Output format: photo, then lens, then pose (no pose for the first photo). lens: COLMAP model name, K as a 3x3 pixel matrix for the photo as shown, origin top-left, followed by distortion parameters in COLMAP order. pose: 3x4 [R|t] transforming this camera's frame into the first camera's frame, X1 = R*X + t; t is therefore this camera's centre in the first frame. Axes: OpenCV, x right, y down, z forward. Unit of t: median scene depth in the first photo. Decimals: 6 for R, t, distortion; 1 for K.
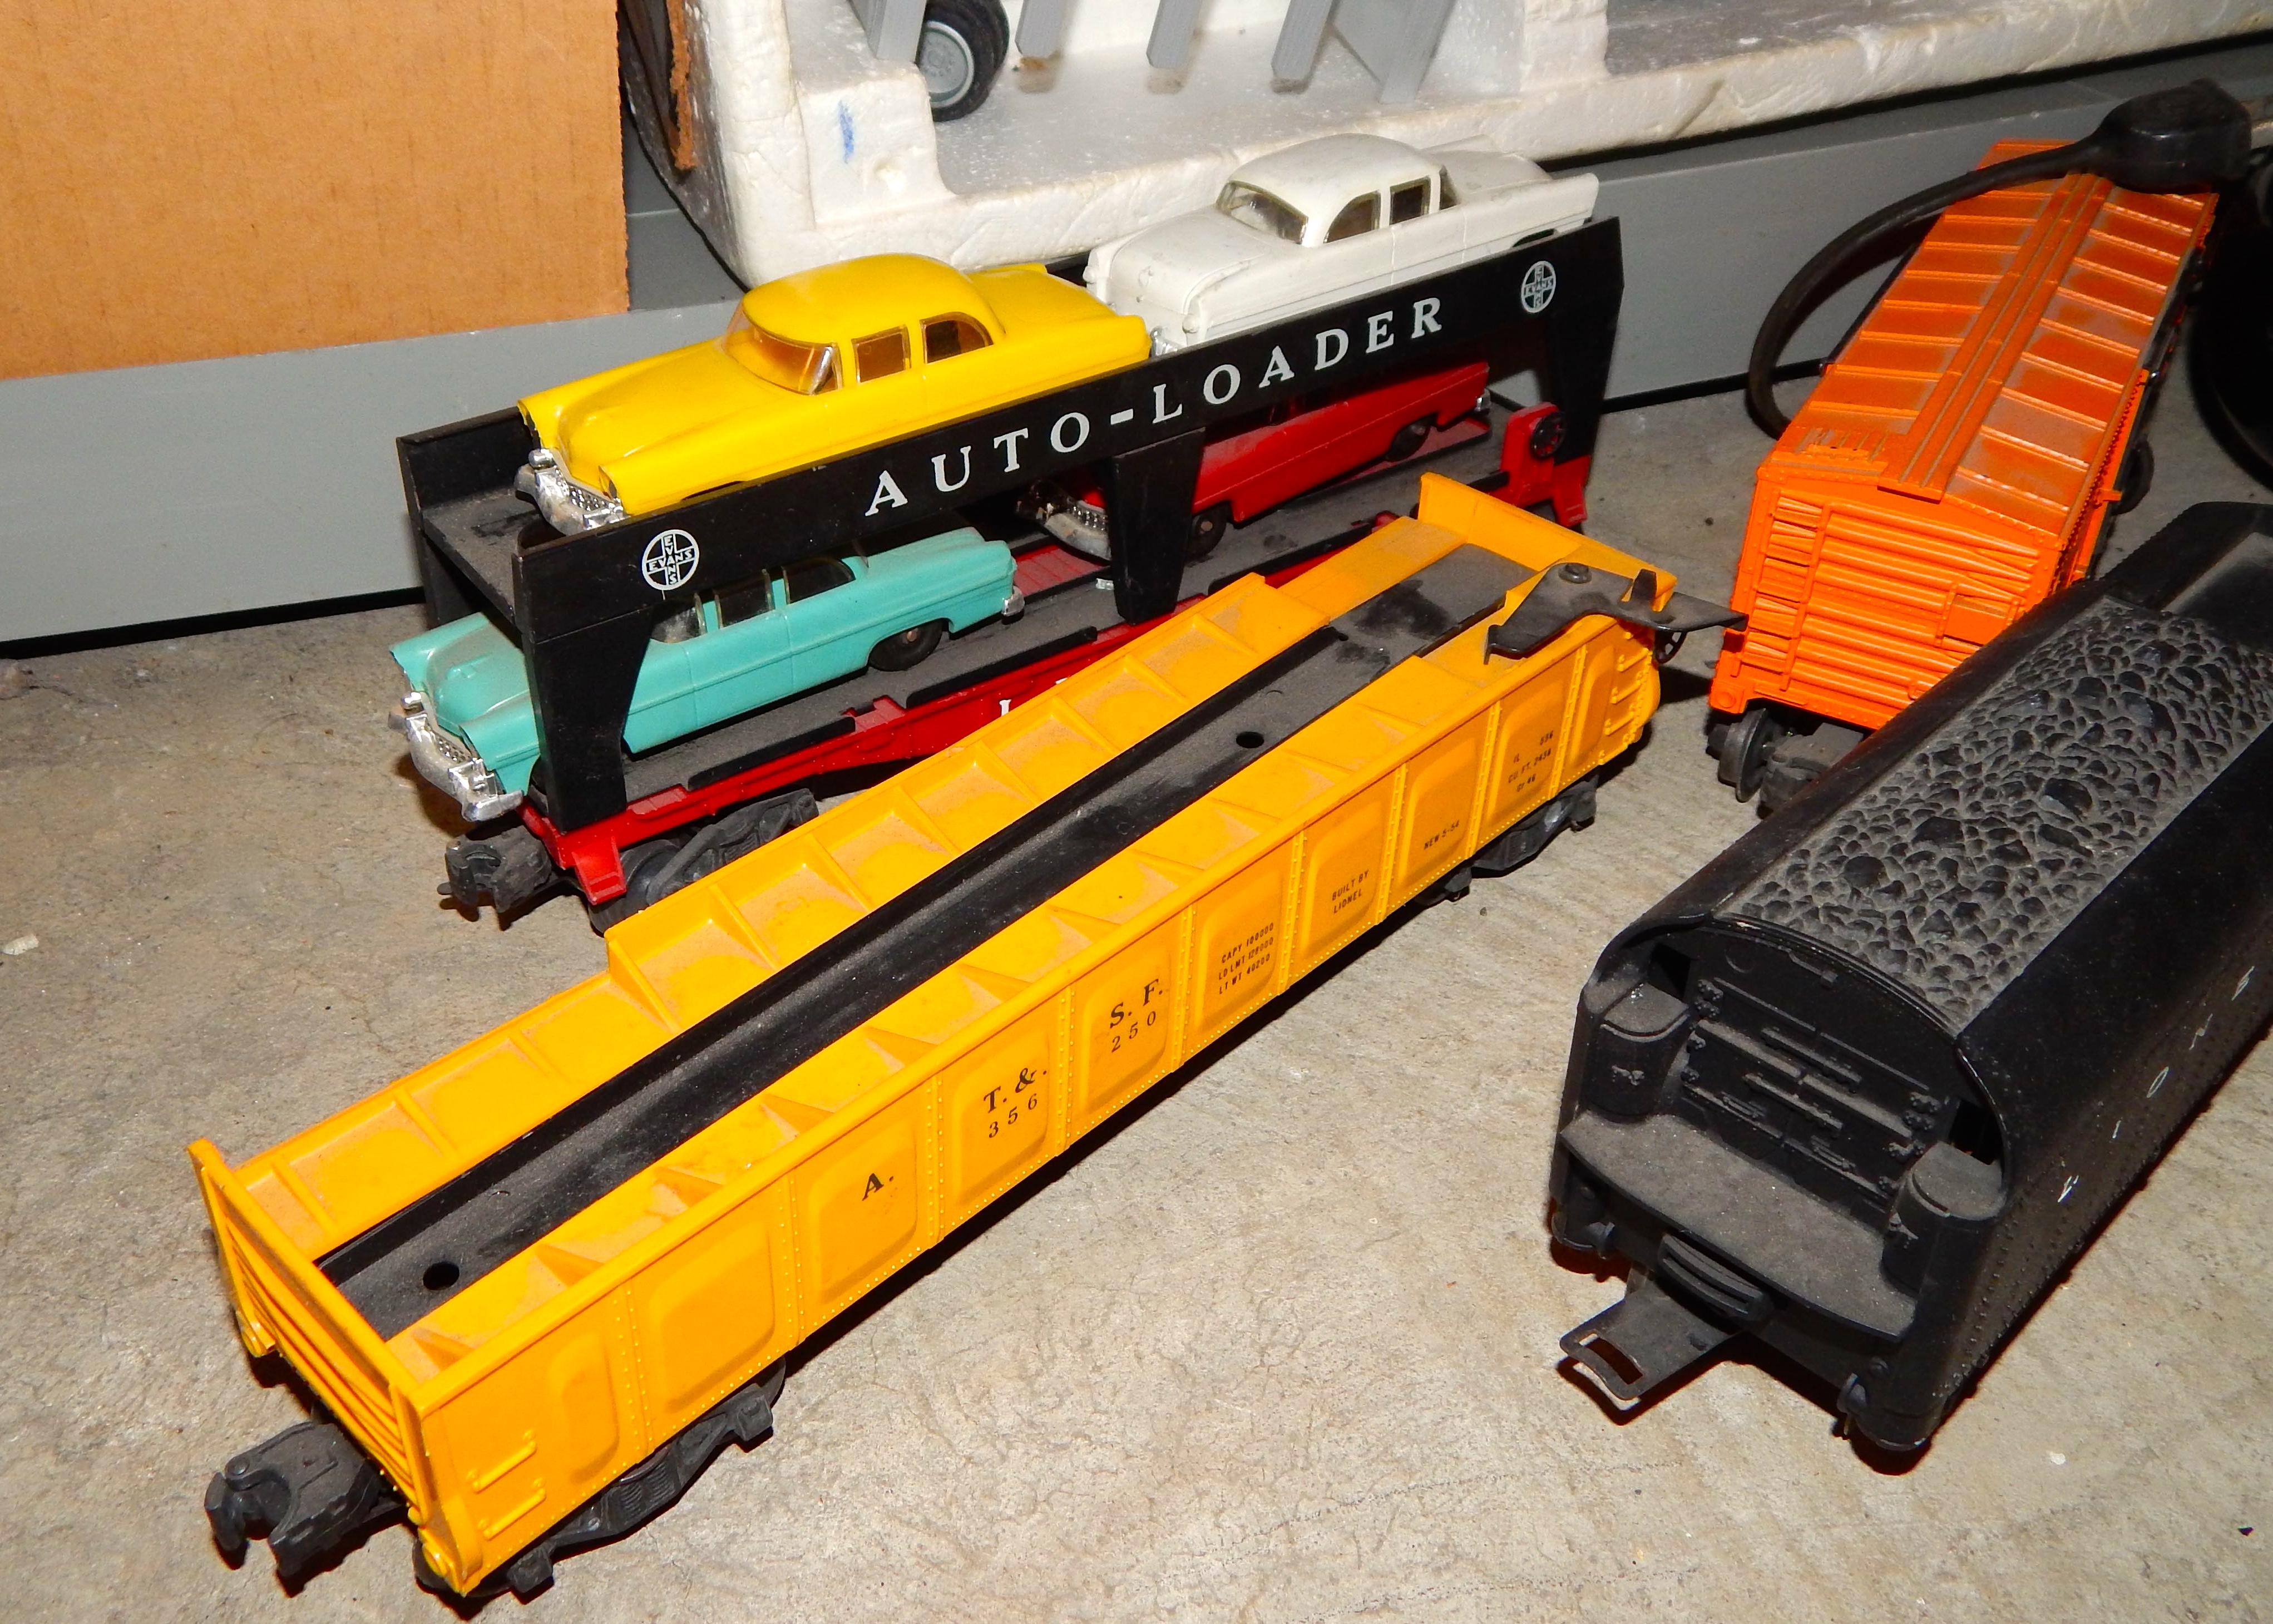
lens RADIAL K [[2231.4, 0, 1068.9], [0, 2231.4, 812.0], [0, 0, 1]] dist [0.034778, -0.005229]
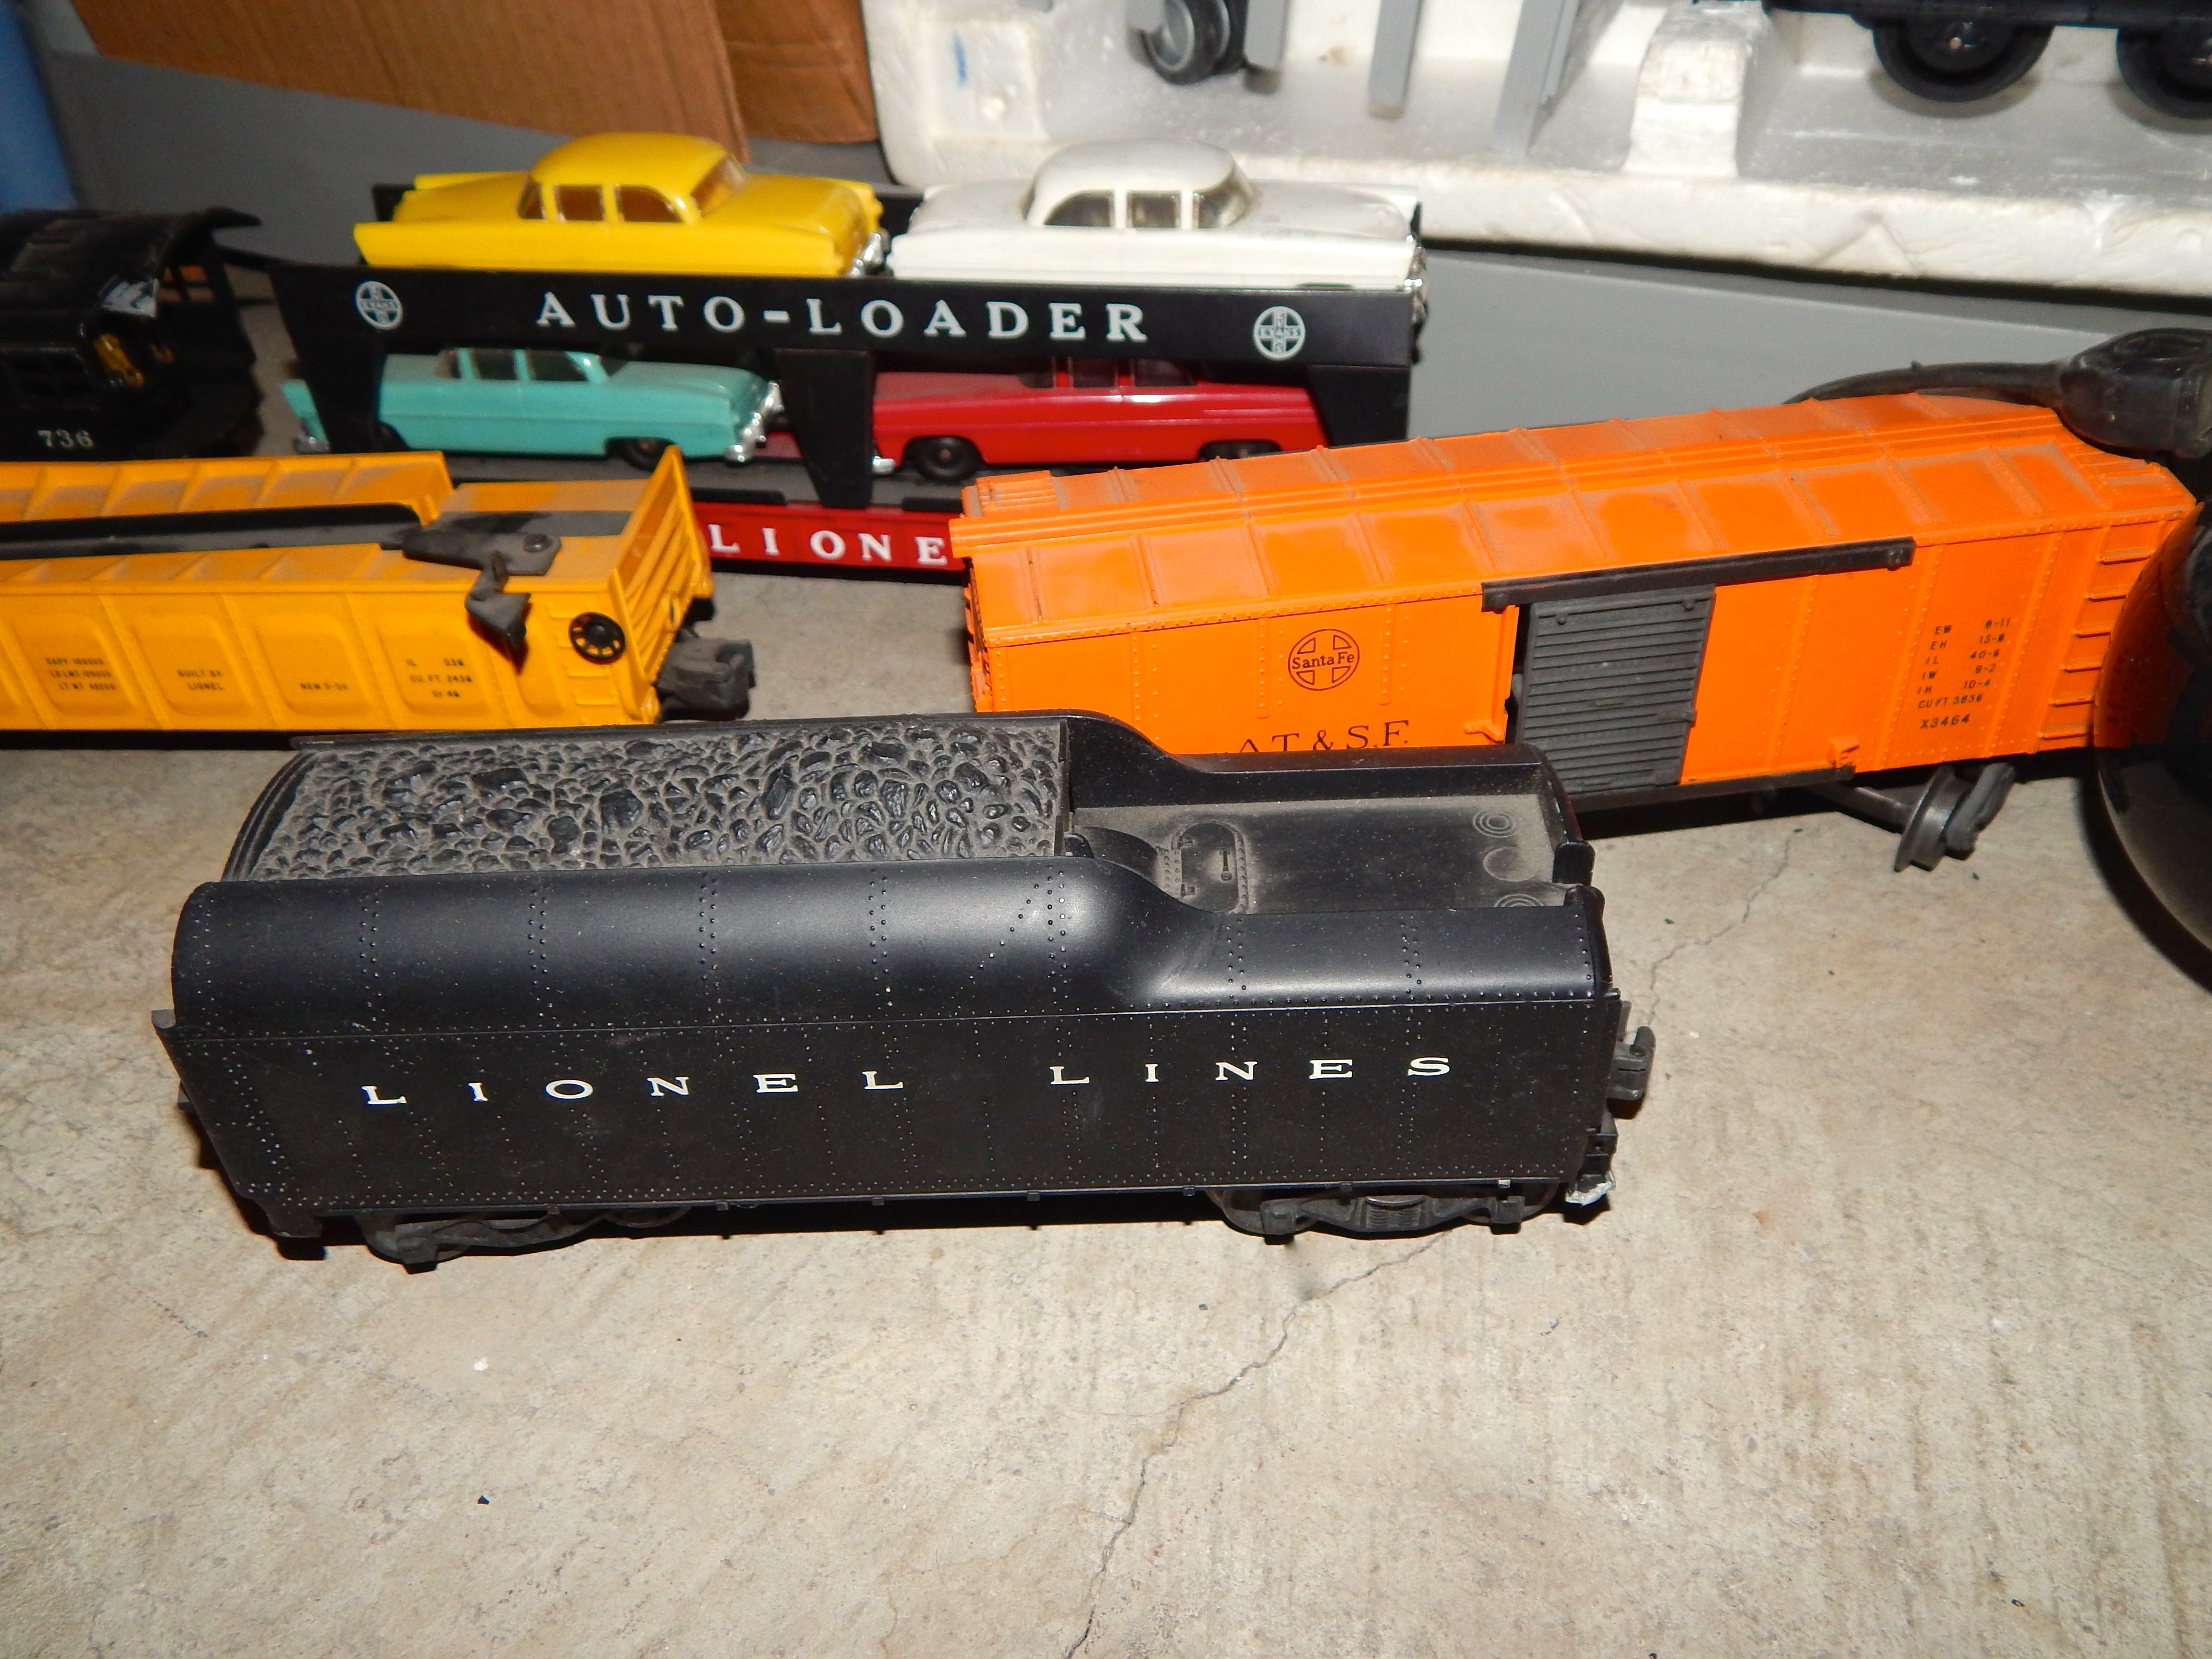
lens RADIAL K [[1927.3, 0, 1135.0], [0, 1927.3, 830.9], [0, 0, 1]] dist [0.033276, -0.030619]
pose [[0.698916, 0.410848, -0.585423, 0.817428], [-0.371916, 0.907944, 0.193174, -0.186493], [0.610897, 0.082716, 0.787378, 0.313714]]
